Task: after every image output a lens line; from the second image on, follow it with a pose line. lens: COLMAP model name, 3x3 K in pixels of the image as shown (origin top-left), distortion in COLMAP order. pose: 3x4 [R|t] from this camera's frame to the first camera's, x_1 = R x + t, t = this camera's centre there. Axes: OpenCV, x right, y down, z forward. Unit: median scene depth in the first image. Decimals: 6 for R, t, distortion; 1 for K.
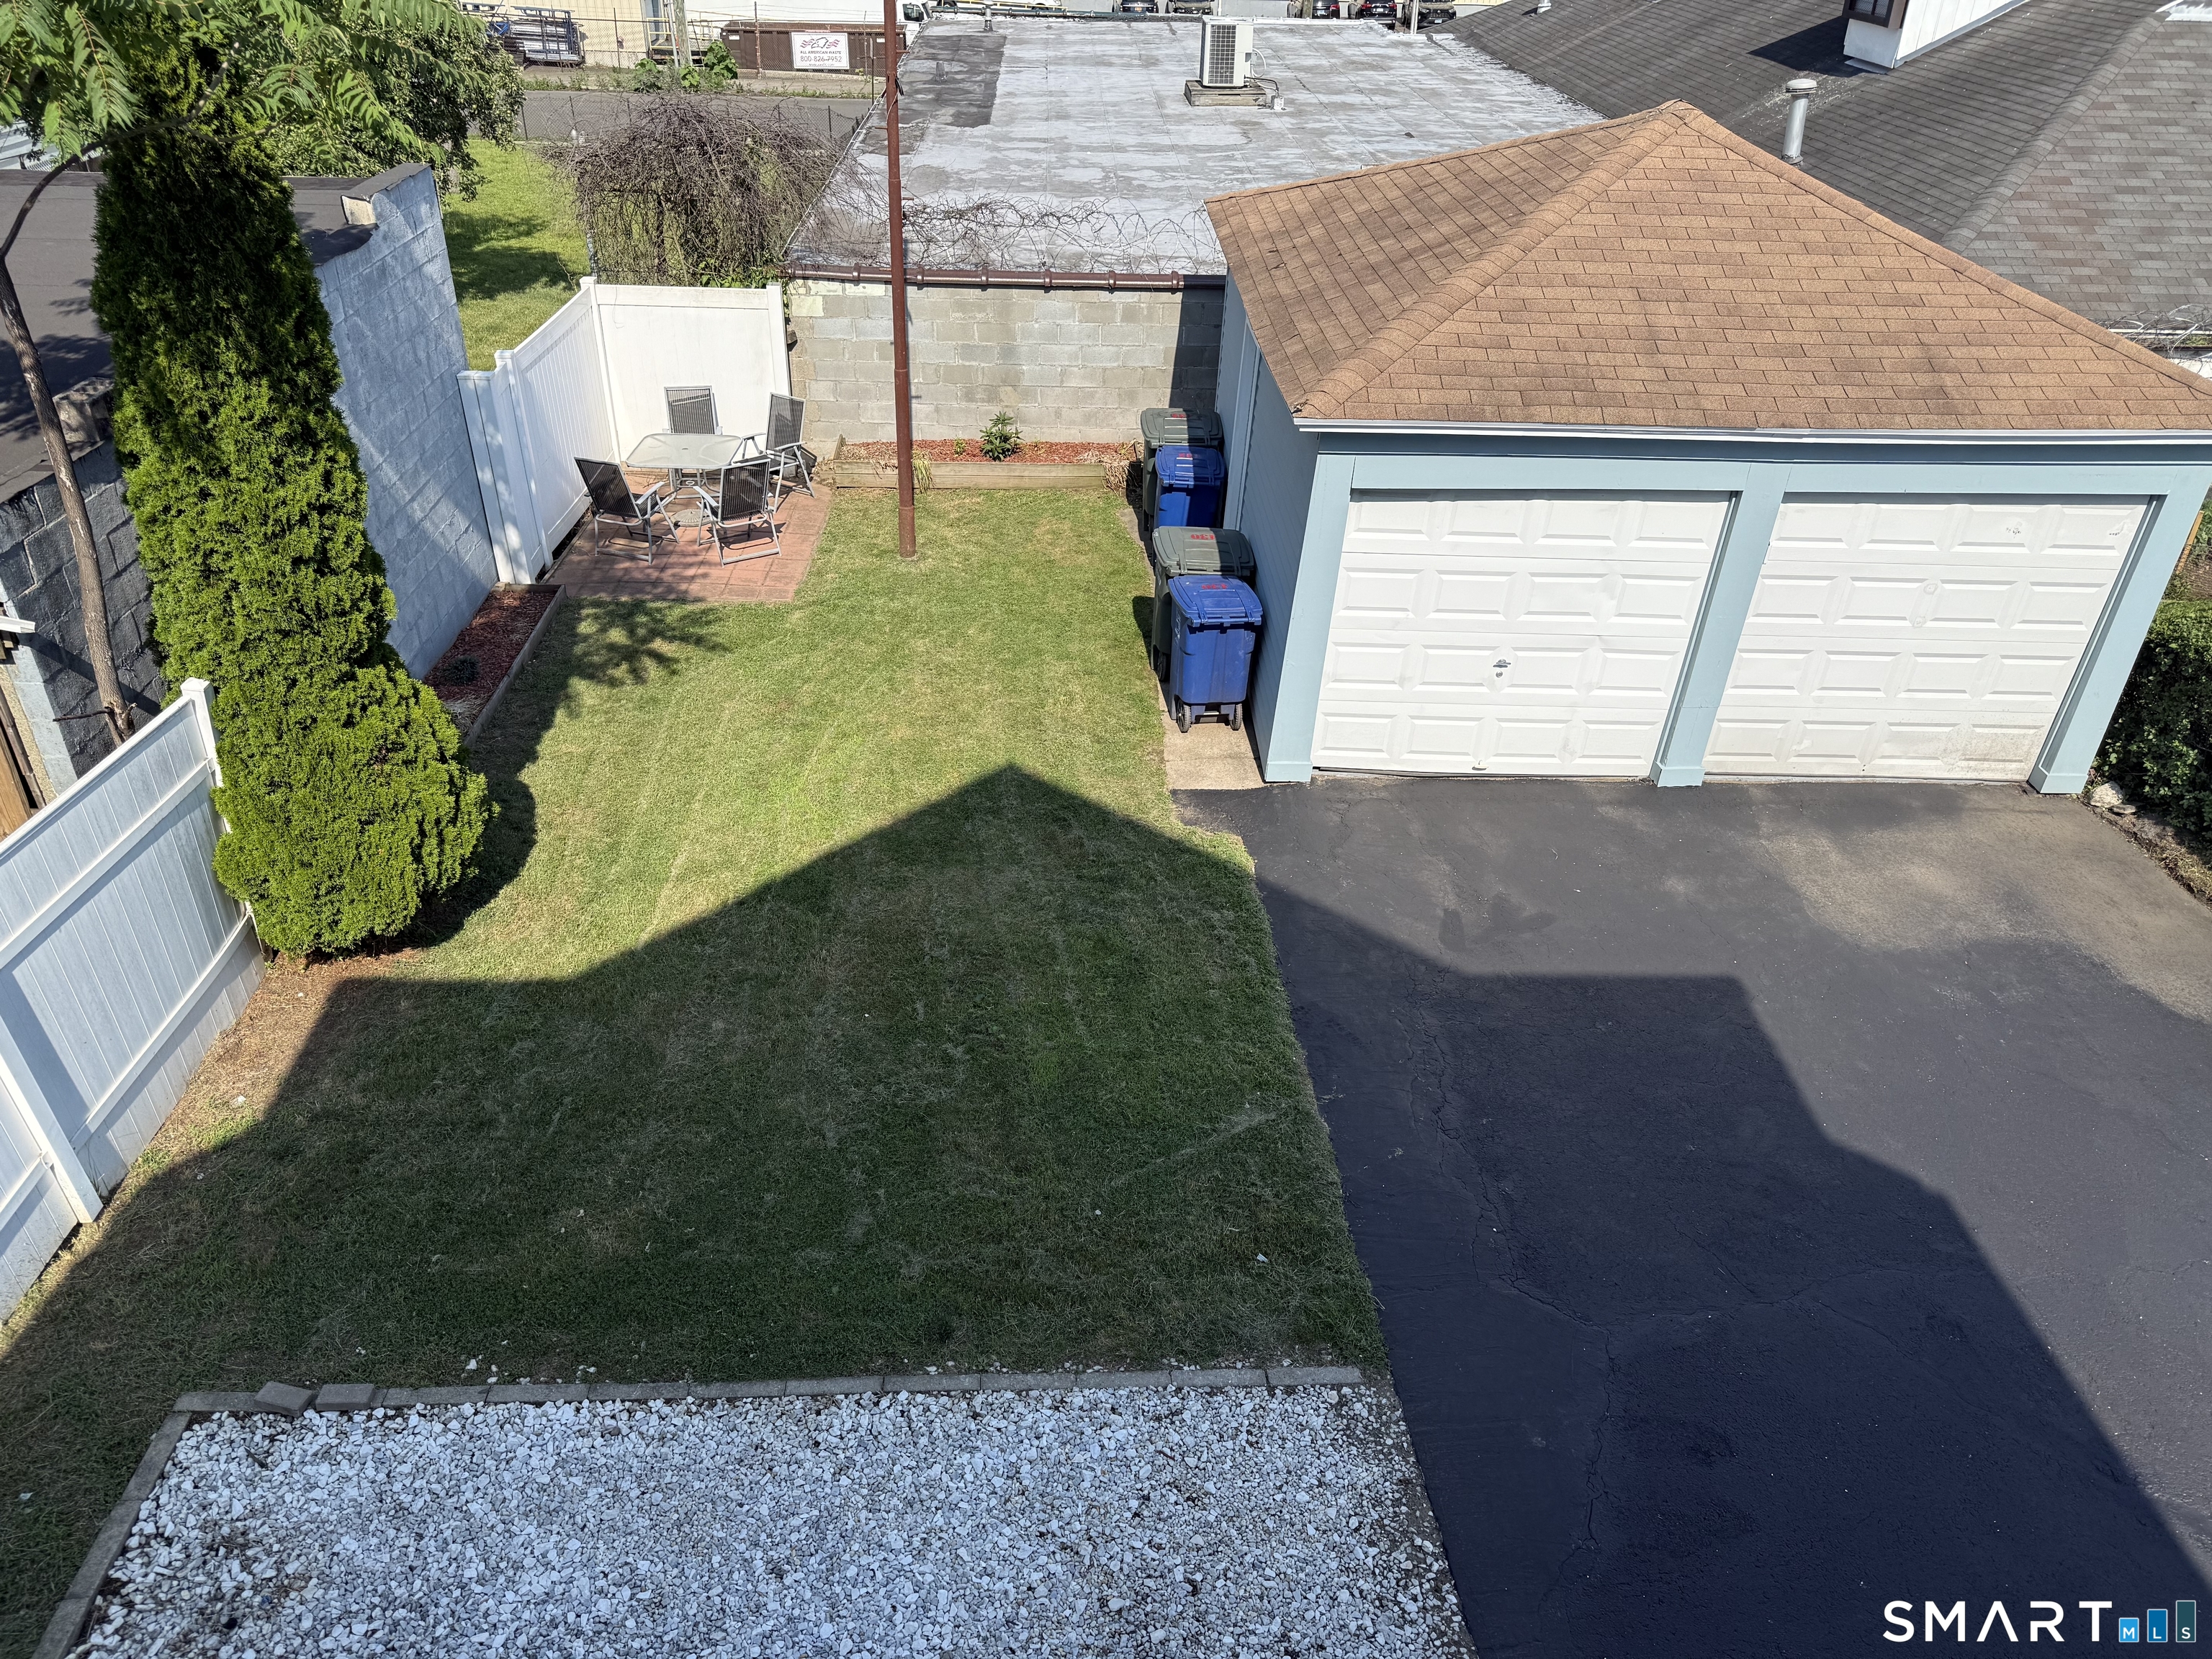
lens RADIAL K [[1536.7, 0, 1109.2], [0, 1536.7, 910.6], [0, 0, 1]] dist [0.074380, -0.139346]
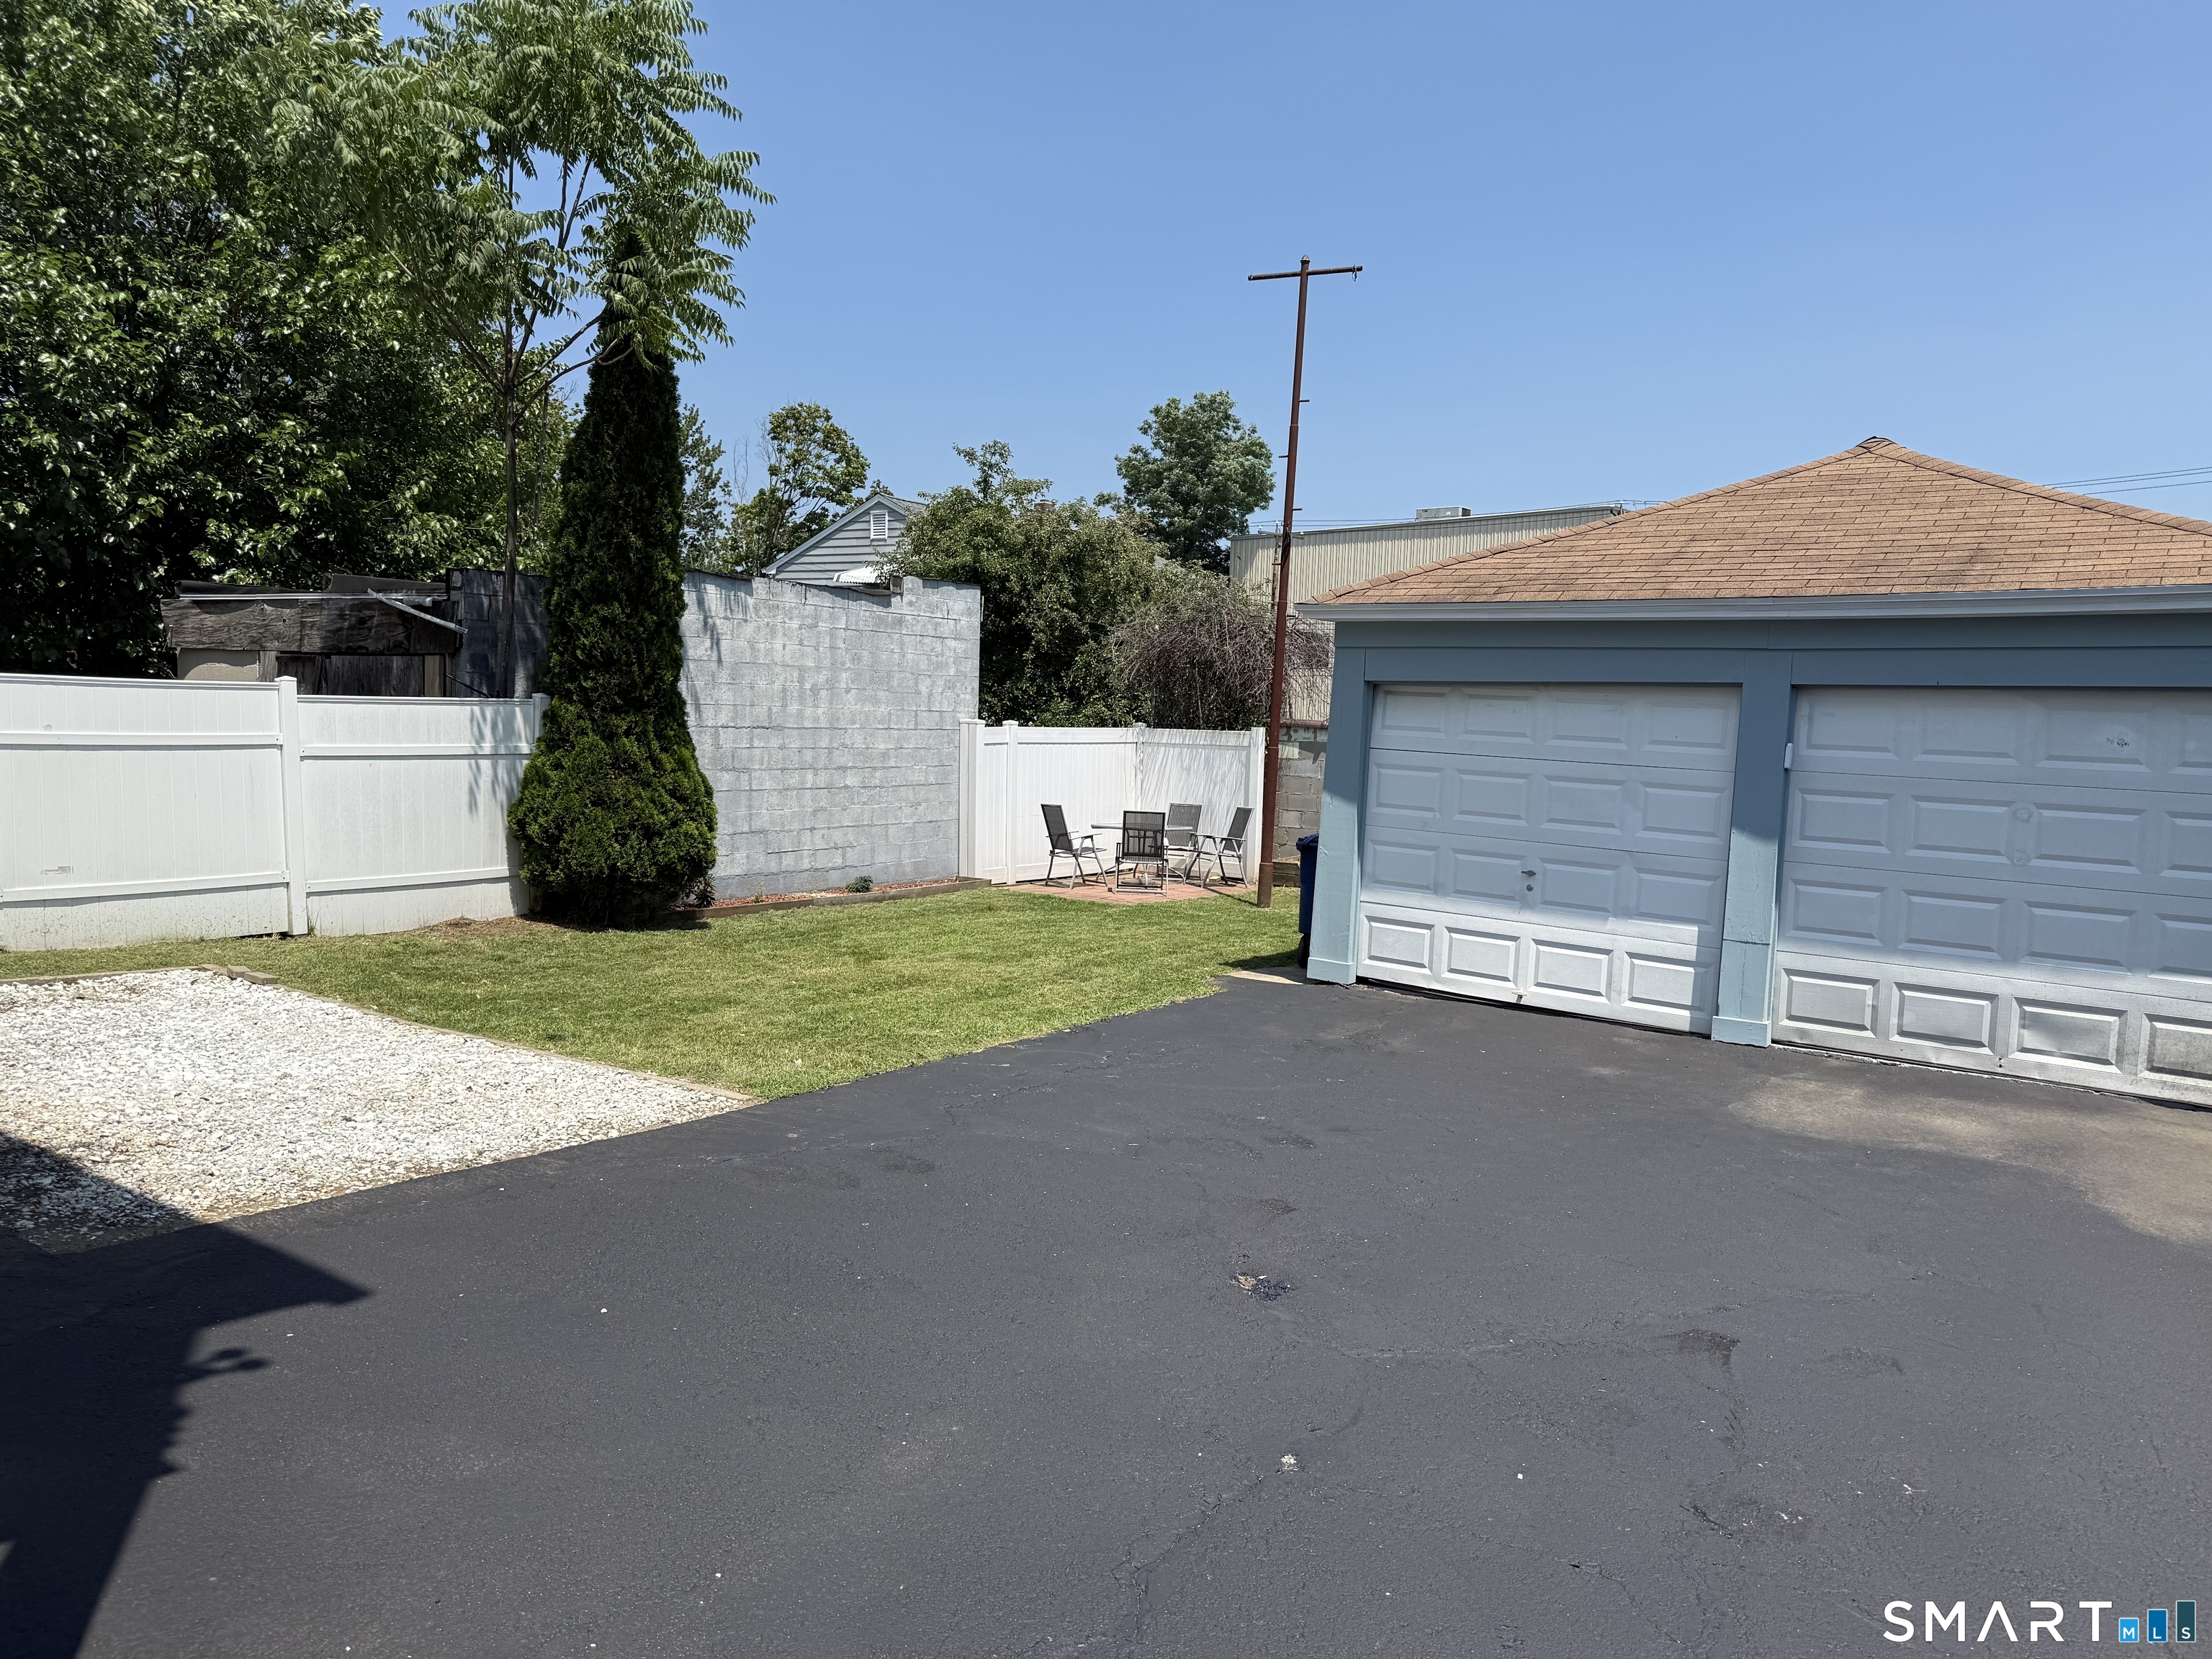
lens RADIAL K [[1584.7, 0, 1108.7], [0, 1584.7, 890.9], [0, 0, 1]] dist [0.088123, -0.155876]
pose [[0.790572, 0.066591, -0.608738, 0.669702], [-0.363610, 0.850905, -0.379141, 0.331041], [0.492731, 0.521081, 0.696915, 0.183027]]
